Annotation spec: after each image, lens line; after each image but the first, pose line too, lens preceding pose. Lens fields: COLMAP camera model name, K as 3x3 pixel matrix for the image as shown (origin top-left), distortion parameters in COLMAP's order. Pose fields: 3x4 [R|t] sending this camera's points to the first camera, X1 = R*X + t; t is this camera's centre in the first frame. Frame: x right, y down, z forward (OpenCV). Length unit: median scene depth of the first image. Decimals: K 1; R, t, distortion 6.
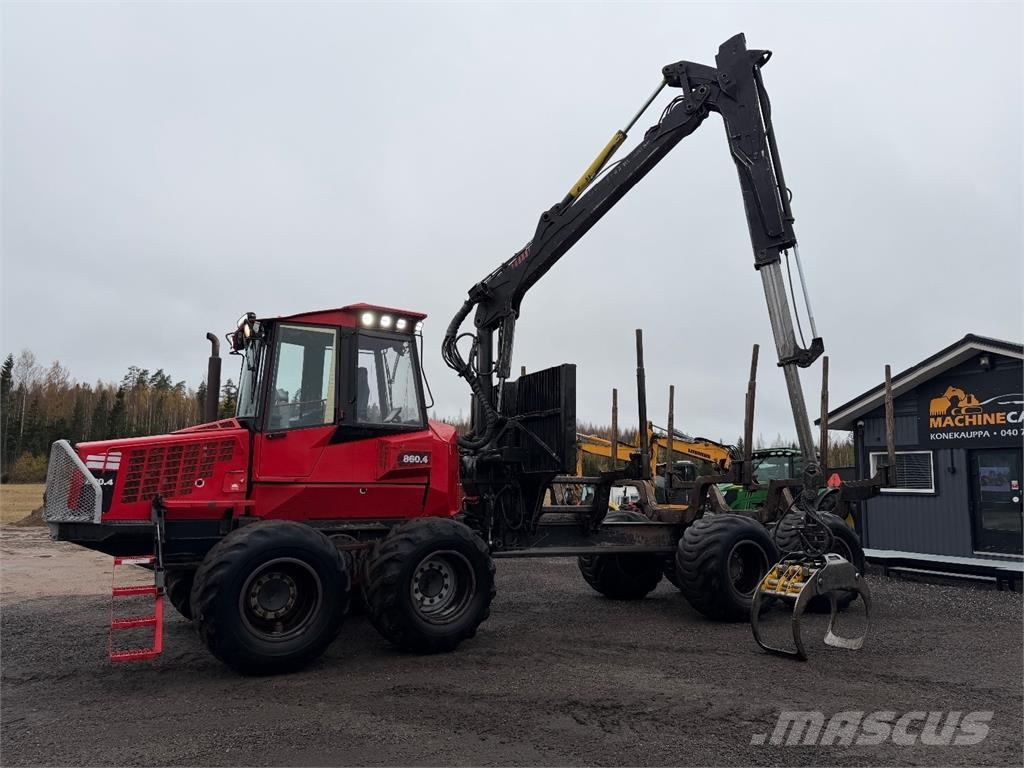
lens RADIAL K [[732.9, 0, 513.4], [0, 732.9, 379.5], [0, 0, 1]] dist [0.035582, -0.041290]
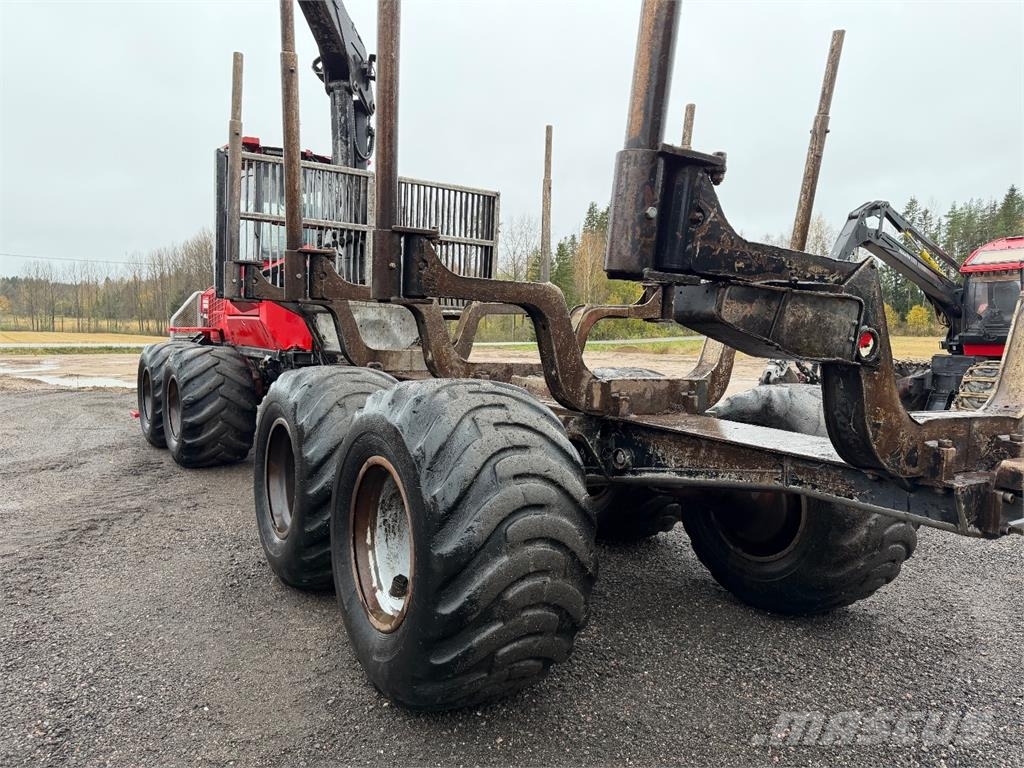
lens RADIAL K [[732.9, 0, 508.7], [0, 732.9, 382.2], [0, 0, 1]] dist [0.035582, -0.041290]
pose [[0.062288, 0.061712, -0.996149, 0.889053], [0.127765, 0.989382, 0.069282, 0.204950], [0.989847, -0.131588, 0.053742, 1.263288]]
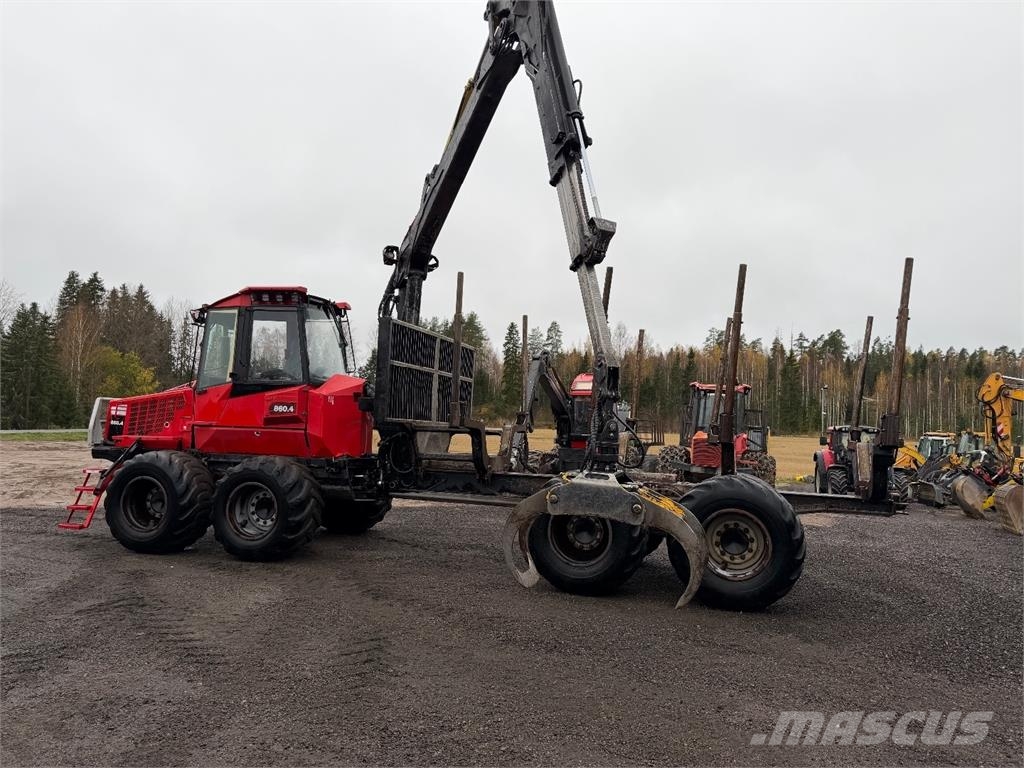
lens RADIAL K [[732.9, 0, 504.1], [0, 732.9, 376.8], [0, 0, 1]] dist [0.035582, -0.041290]
pose [[0.699557, -0.036567, -0.713641, 0.964703], [0.078128, 0.996617, 0.025519, 0.051961], [0.710293, -0.073607, 0.700047, 0.397312]]
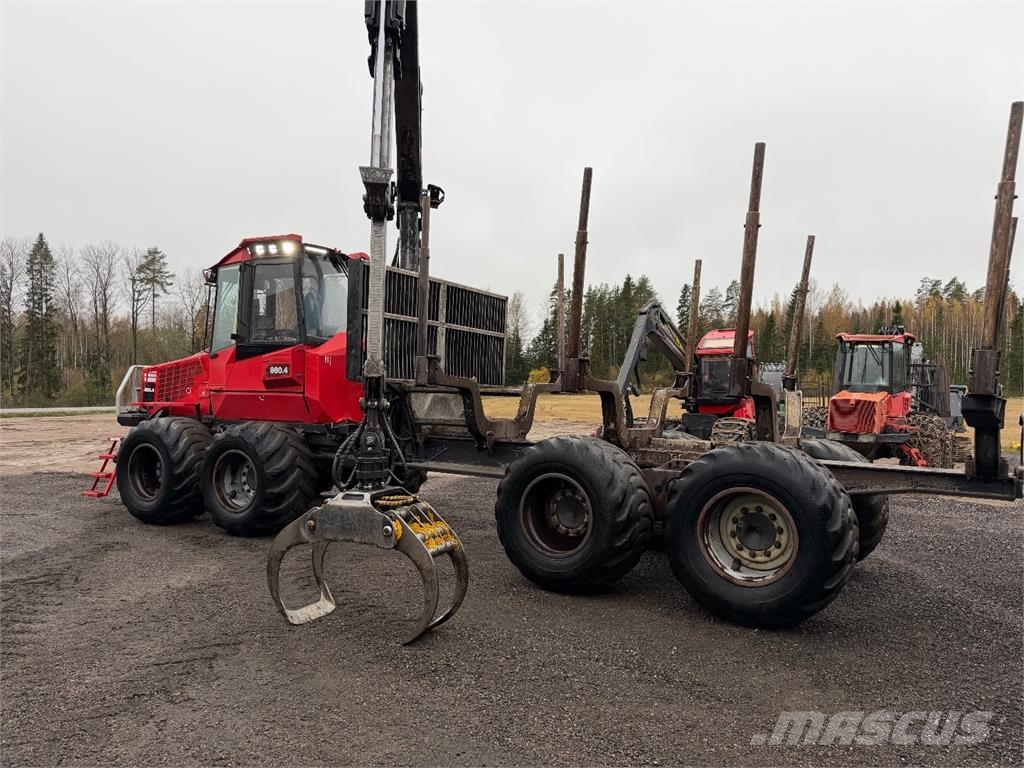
lens RADIAL K [[732.9, 0, 498.1], [0, 732.9, 391.8], [0, 0, 1]] dist [0.035582, -0.041290]
pose [[0.496616, -0.003115, -0.867965, 0.968292], [0.115725, 0.991303, 0.062655, 0.106434], [0.860221, -0.131560, 0.492657, 0.710599]]
